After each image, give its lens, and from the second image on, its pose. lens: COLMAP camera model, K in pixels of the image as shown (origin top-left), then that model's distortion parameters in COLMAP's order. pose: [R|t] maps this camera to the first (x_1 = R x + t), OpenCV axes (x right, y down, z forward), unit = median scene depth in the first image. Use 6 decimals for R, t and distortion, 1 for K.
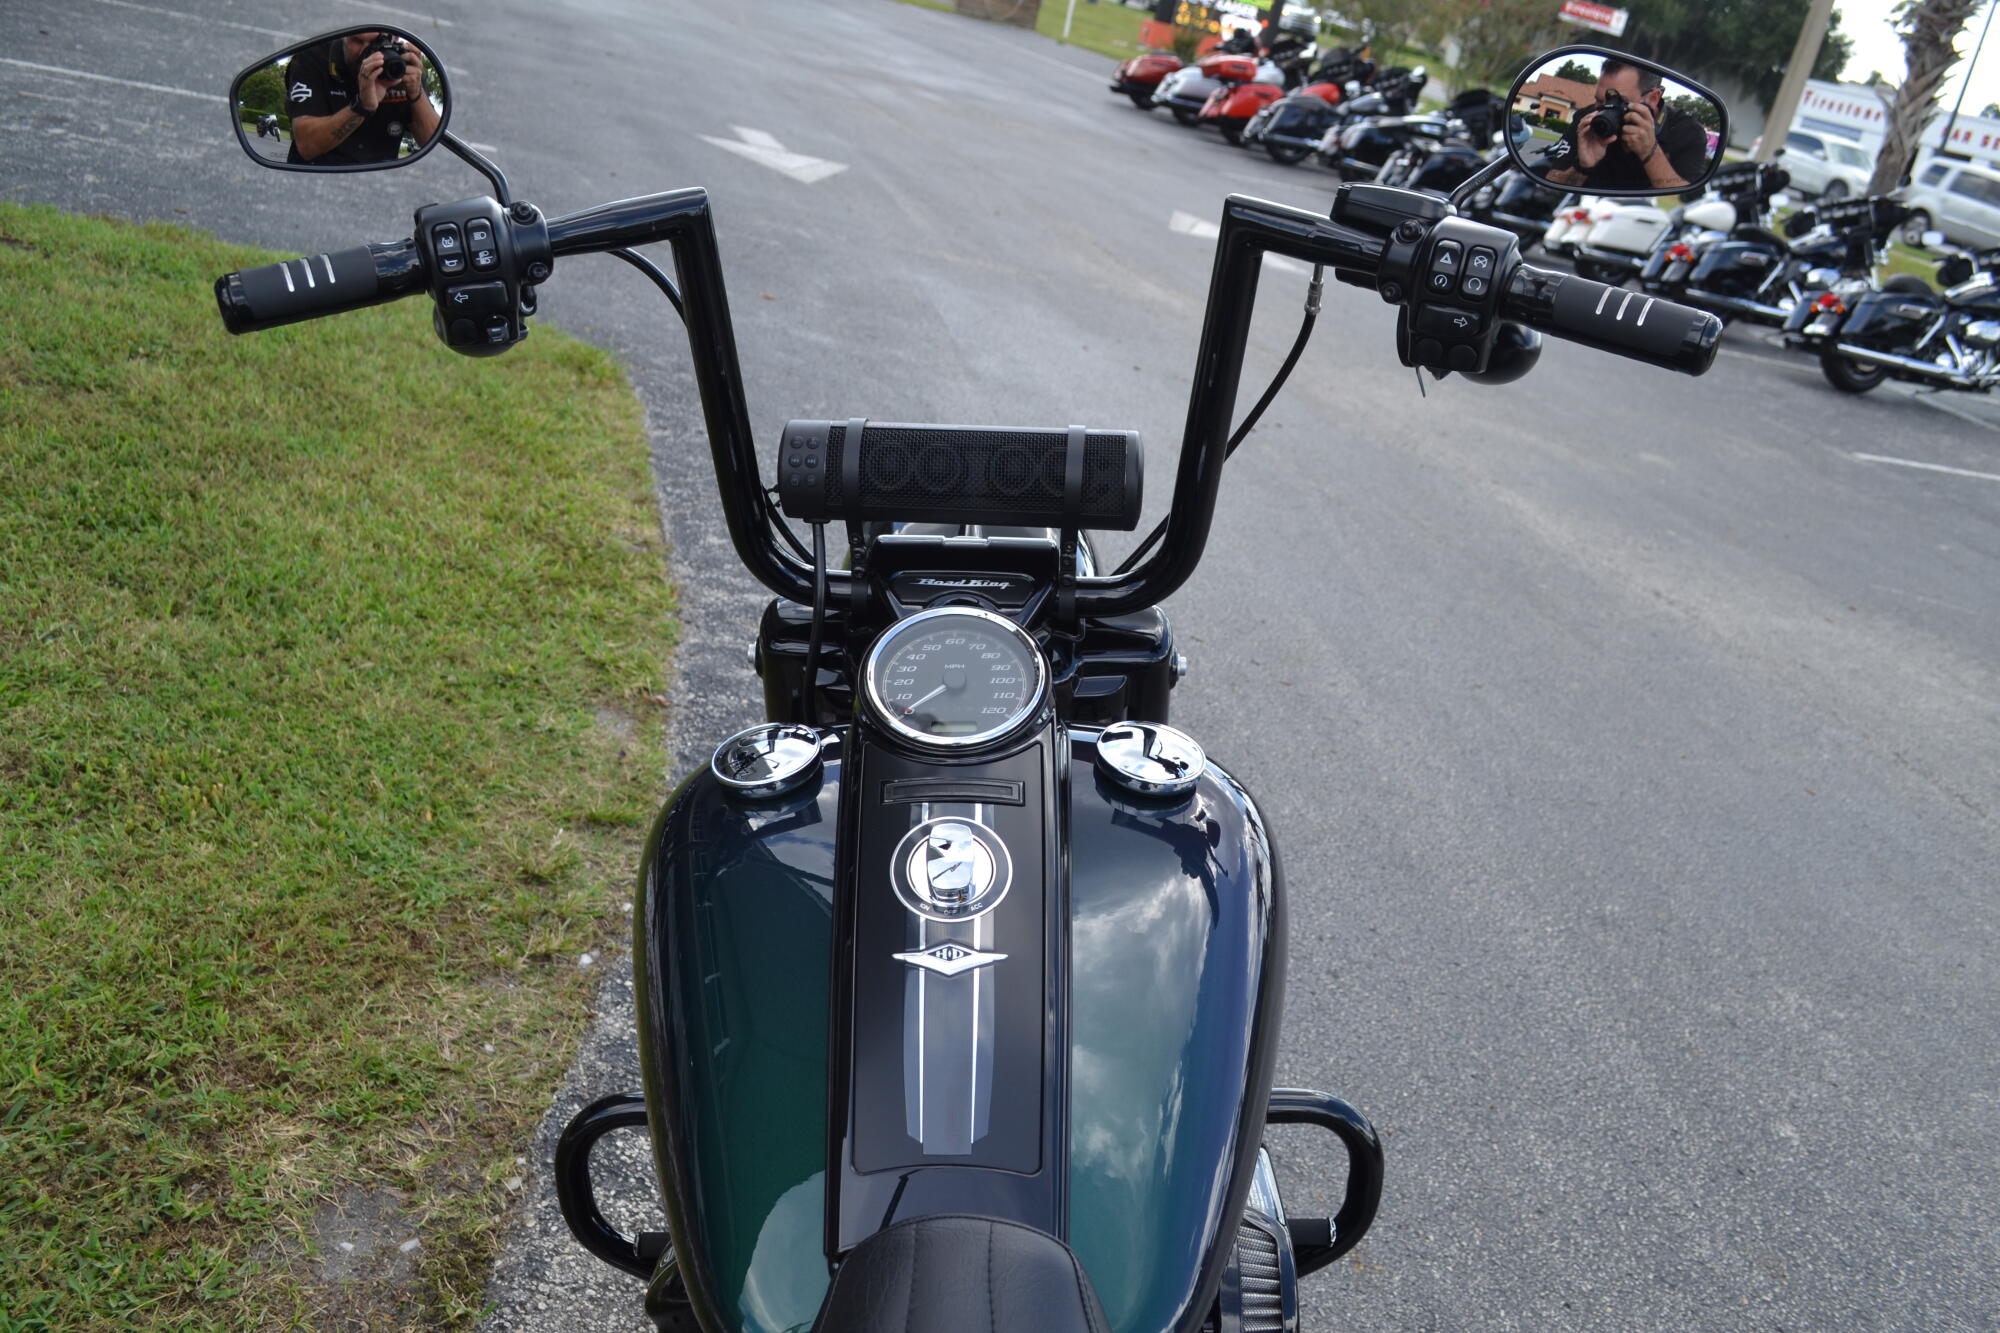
lens RADIAL K [[1836.6, 0, 947.3], [0, 1836.6, 693.8], [0, 0, 1]] dist [-0.075772, 0.013647]
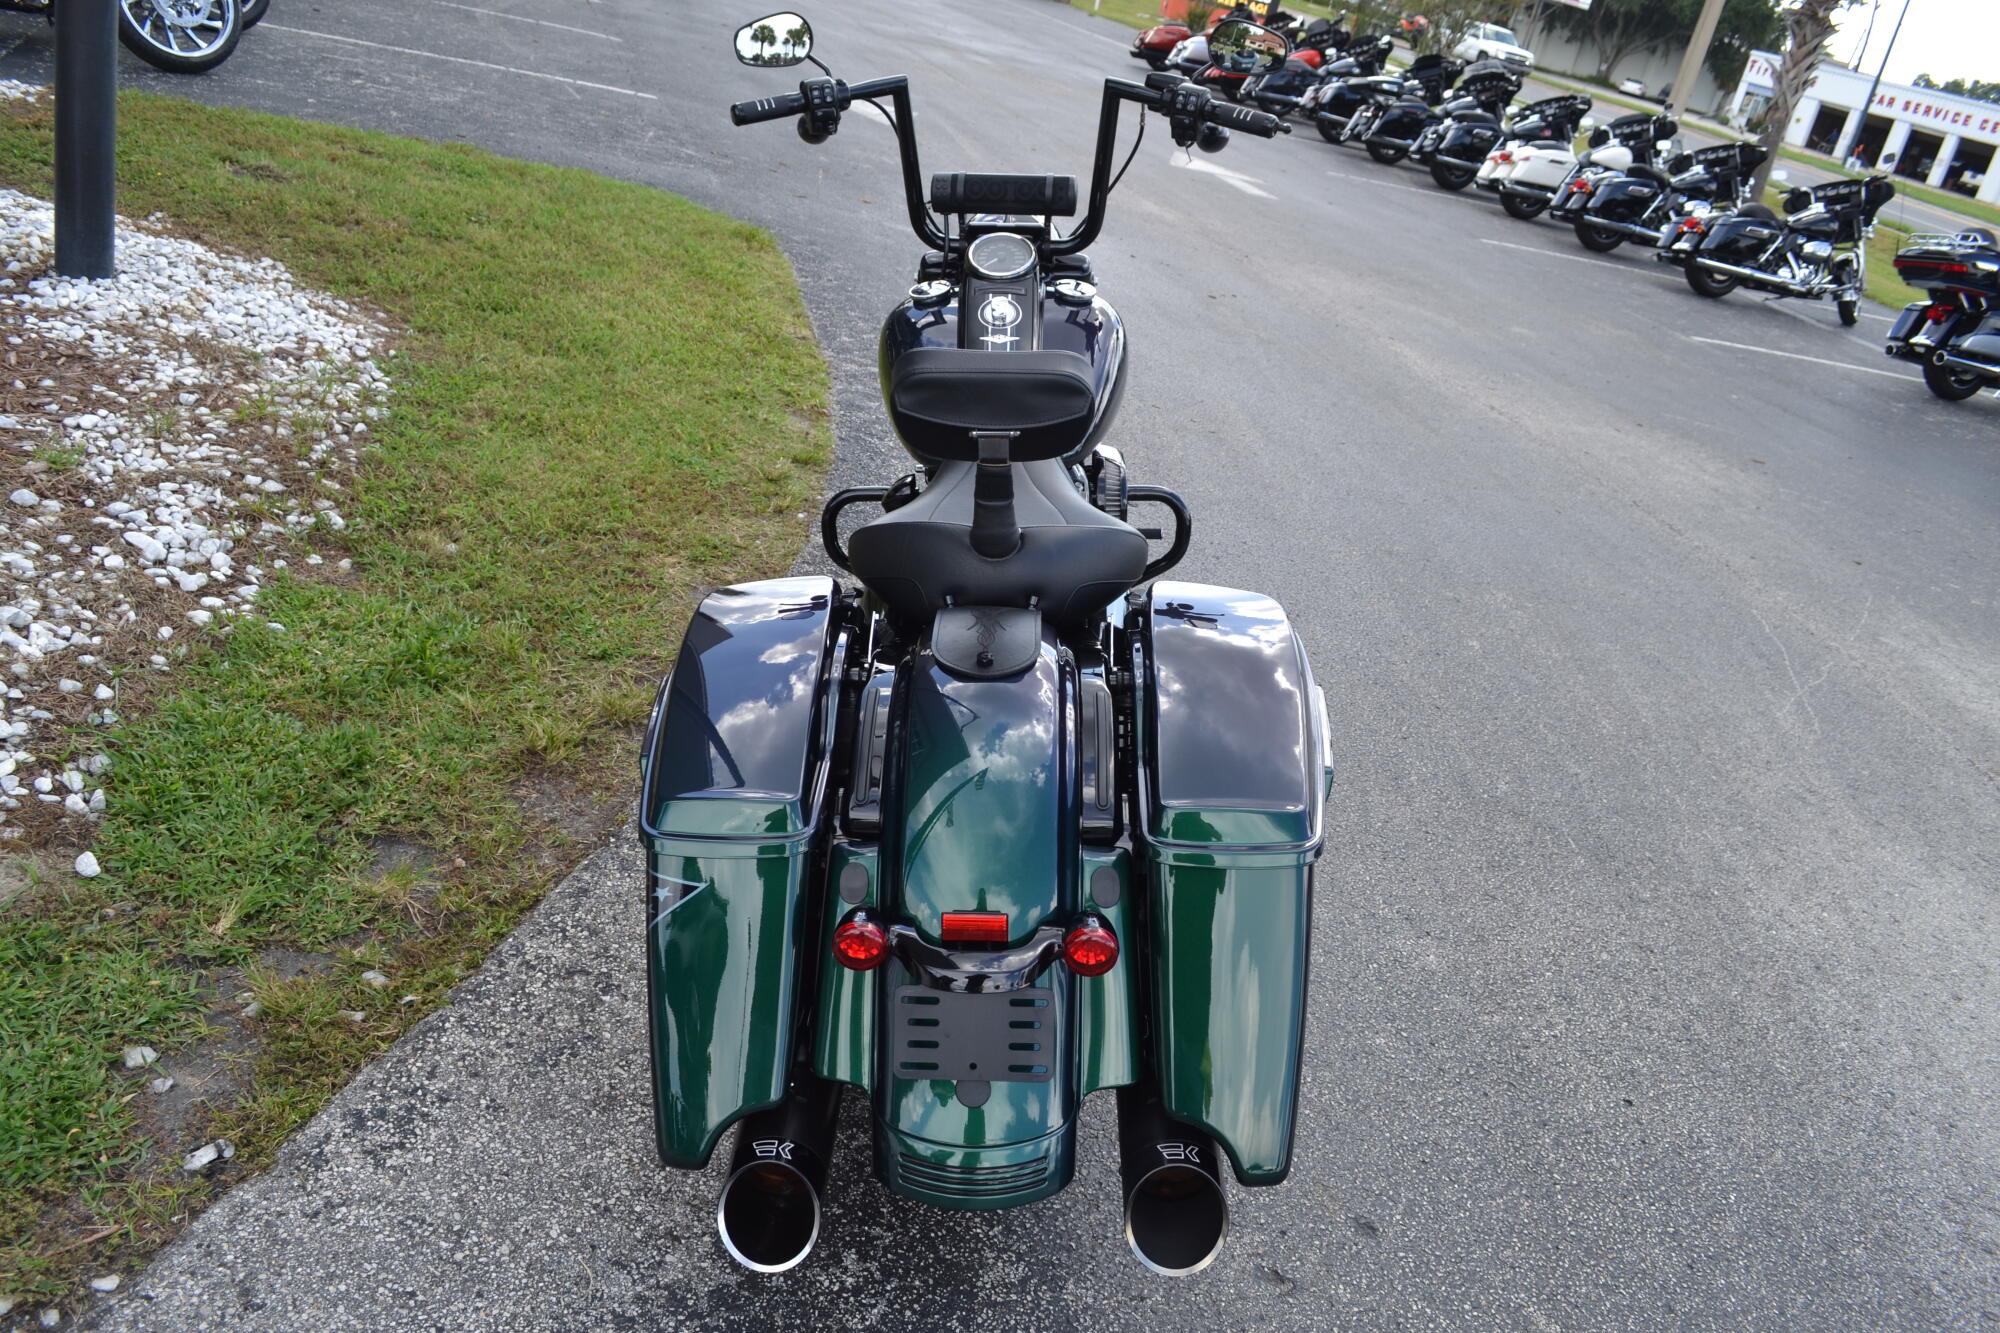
lens RADIAL K [[1549.7, 0, 960.6], [0, 1549.7, 660.8], [0, 0, 1]] dist [-0.081857, 0.010811]
pose [[0.999789, 0.005674, -0.019761, -0.001322], [-0.004553, 0.998401, 0.056348, 0.079142], [0.020049, -0.056246, 0.998216, -0.223864]]
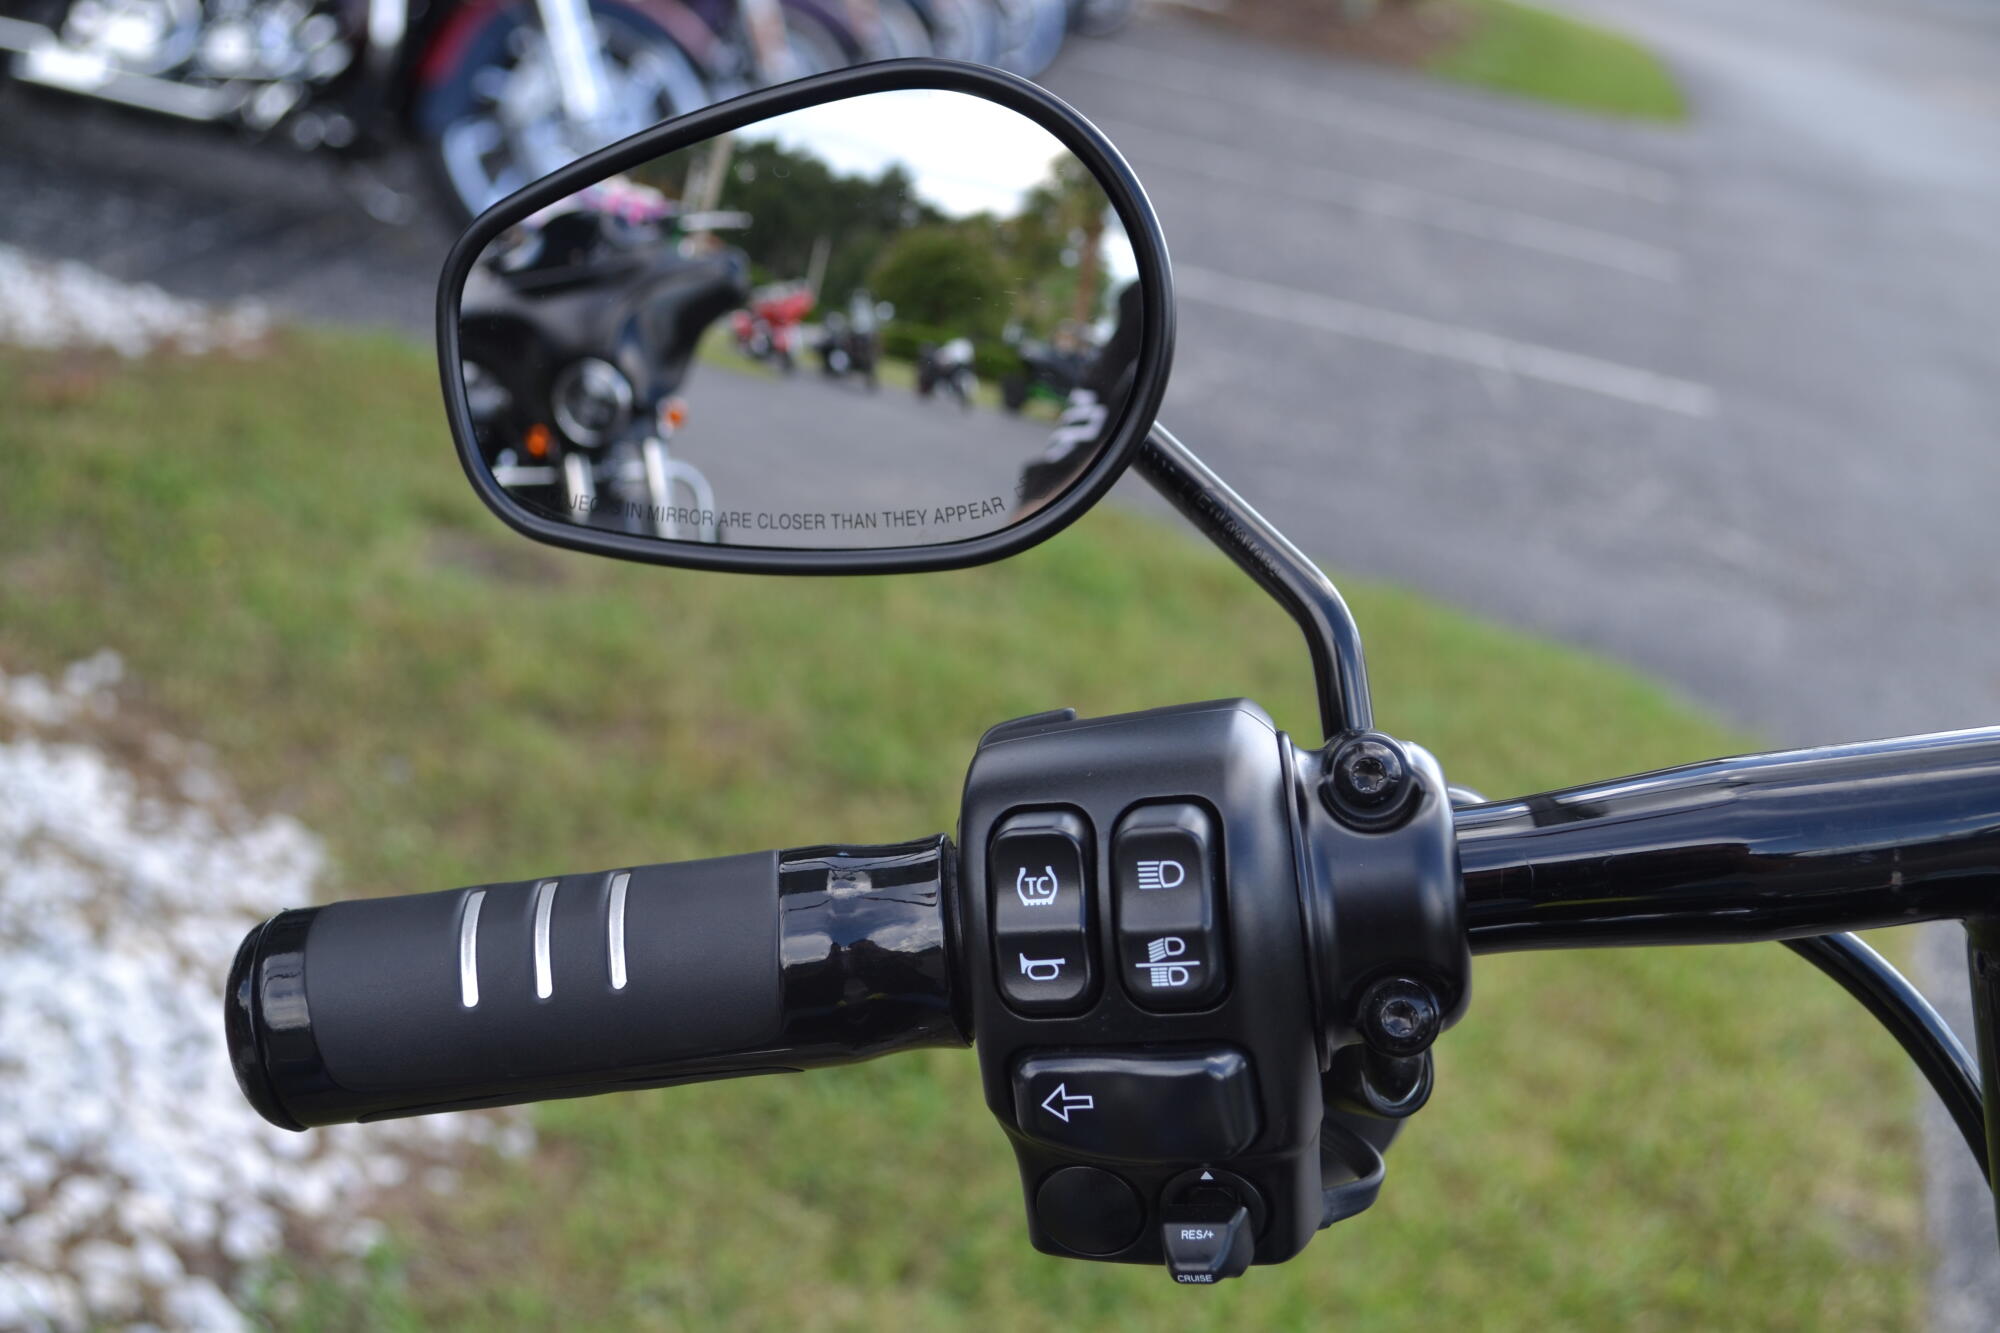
lens RADIAL K [[3155.8, 0, 998.4], [0, 3155.8, 665.7], [0, 0, 1]] dist [0.002300, -0.026475]
pose [[0.895775, 0.071330, -0.438747, -0.015312], [-0.159658, 0.972804, -0.167813, -0.034263], [0.414845, 0.220373, 0.882802, 0.102019]]
